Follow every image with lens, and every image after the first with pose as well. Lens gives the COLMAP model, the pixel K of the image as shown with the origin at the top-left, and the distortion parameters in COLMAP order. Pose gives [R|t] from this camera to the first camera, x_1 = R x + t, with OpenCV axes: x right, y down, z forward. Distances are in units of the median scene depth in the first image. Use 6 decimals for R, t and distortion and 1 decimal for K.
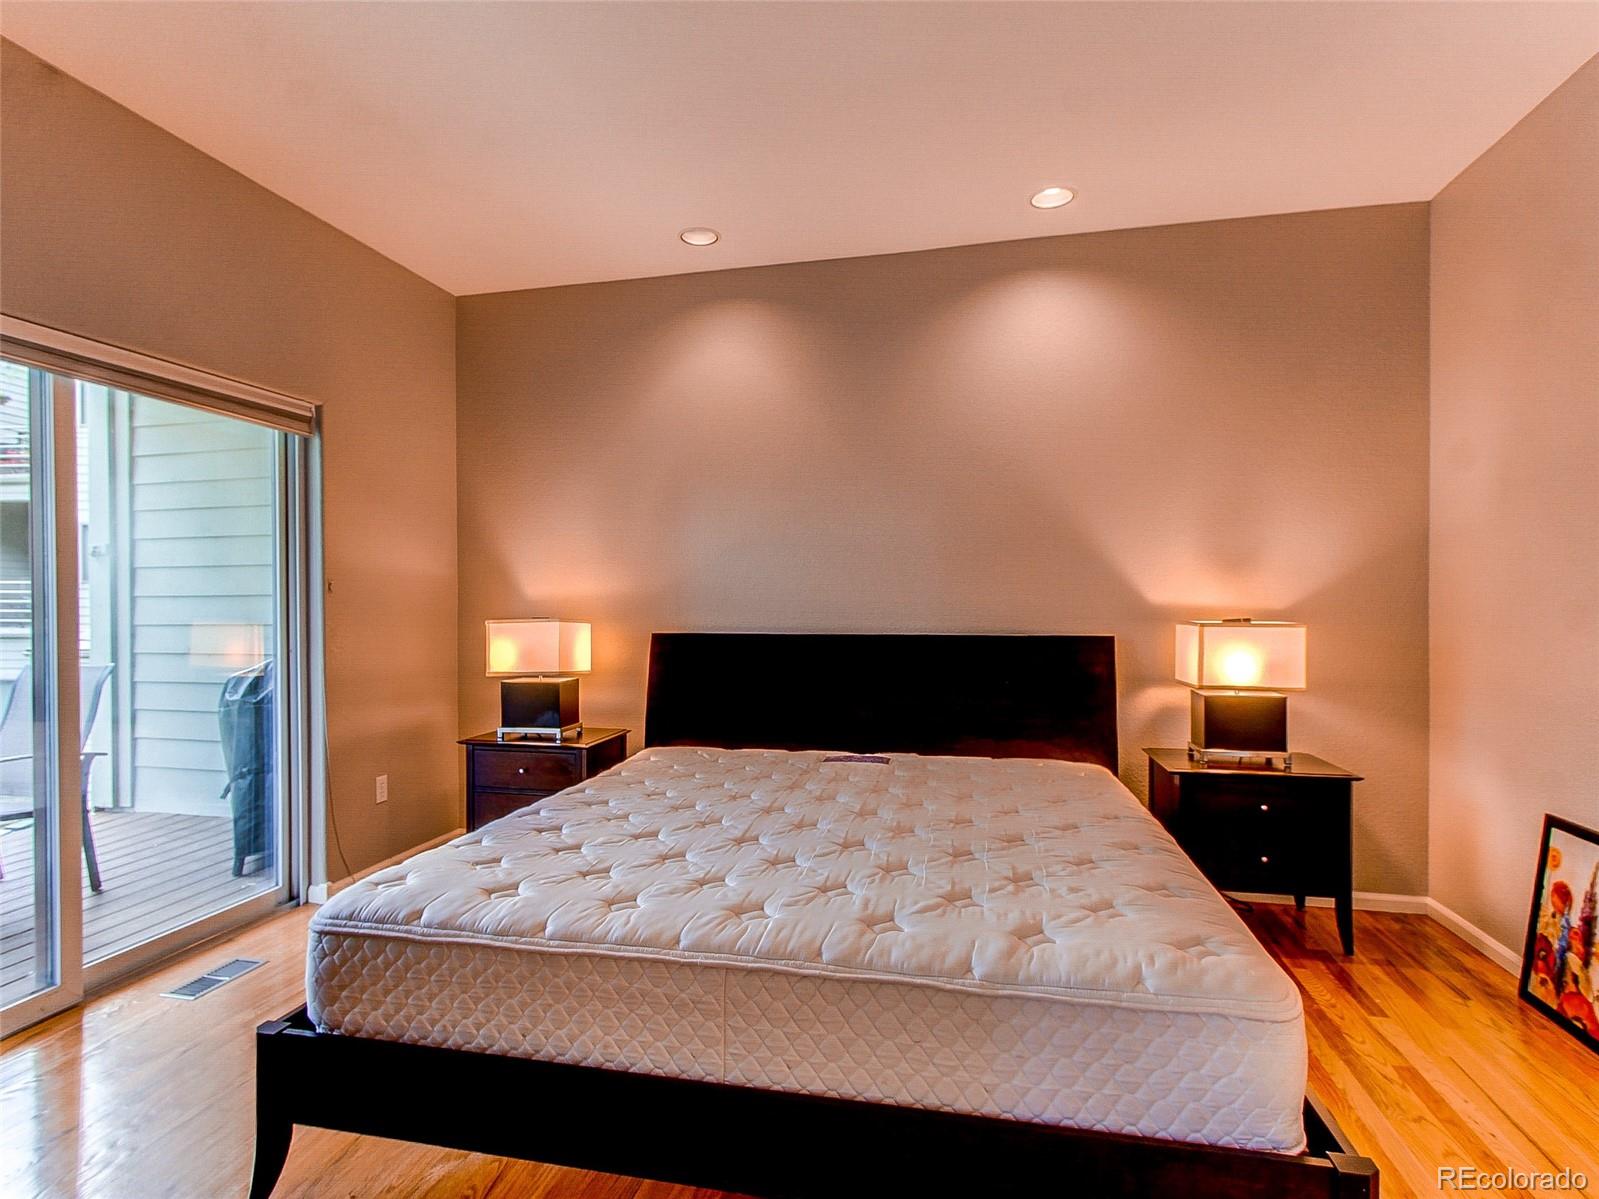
lens RADIAL K [[787.0, 0, 802.1], [0, 787.0, 606.9], [0, 0, 1]] dist [0.001938, 0.000500]
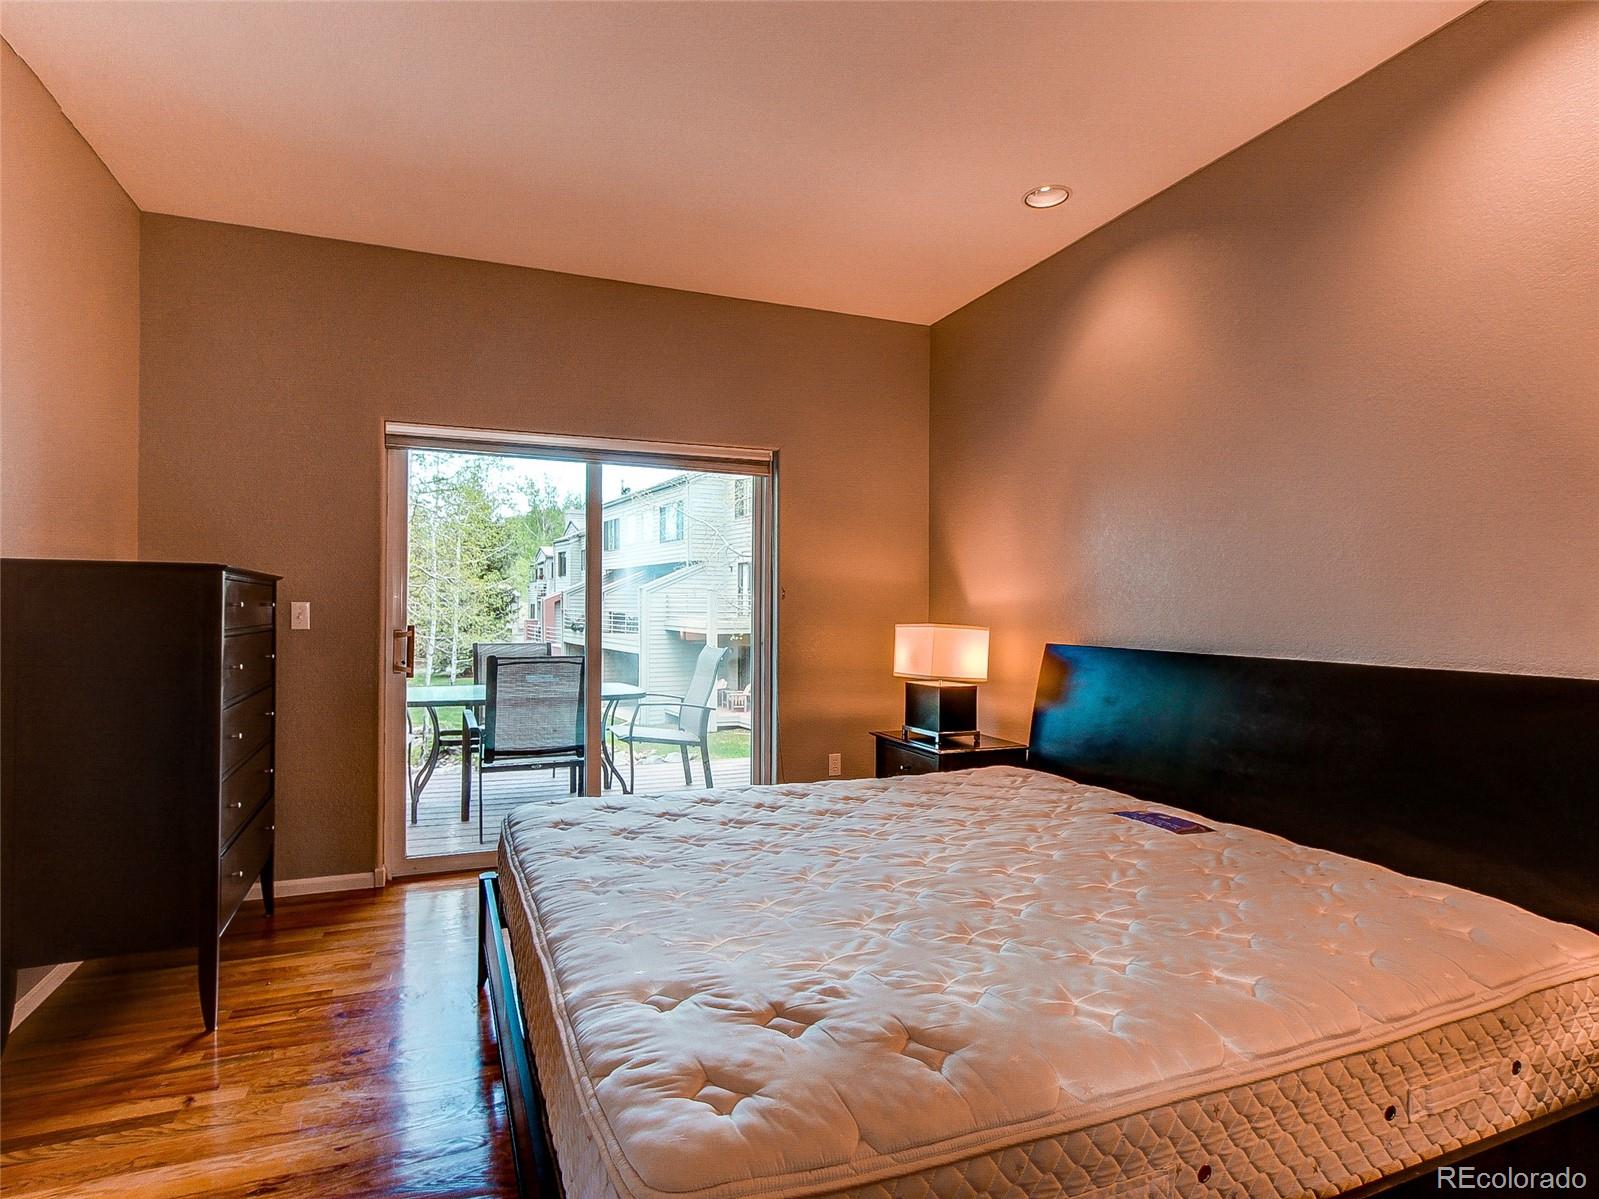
lens RADIAL K [[825.6, 0, 799.5], [0, 825.6, 599.5], [0, 0, 1]] dist [-0.023987, 0.000074]
pose [[0.577798, -0.001118, -0.816179, 0.445690], [-0.012206, 0.999875, -0.010010, -0.003078], [0.816088, 0.015746, 0.577713, 0.238558]]
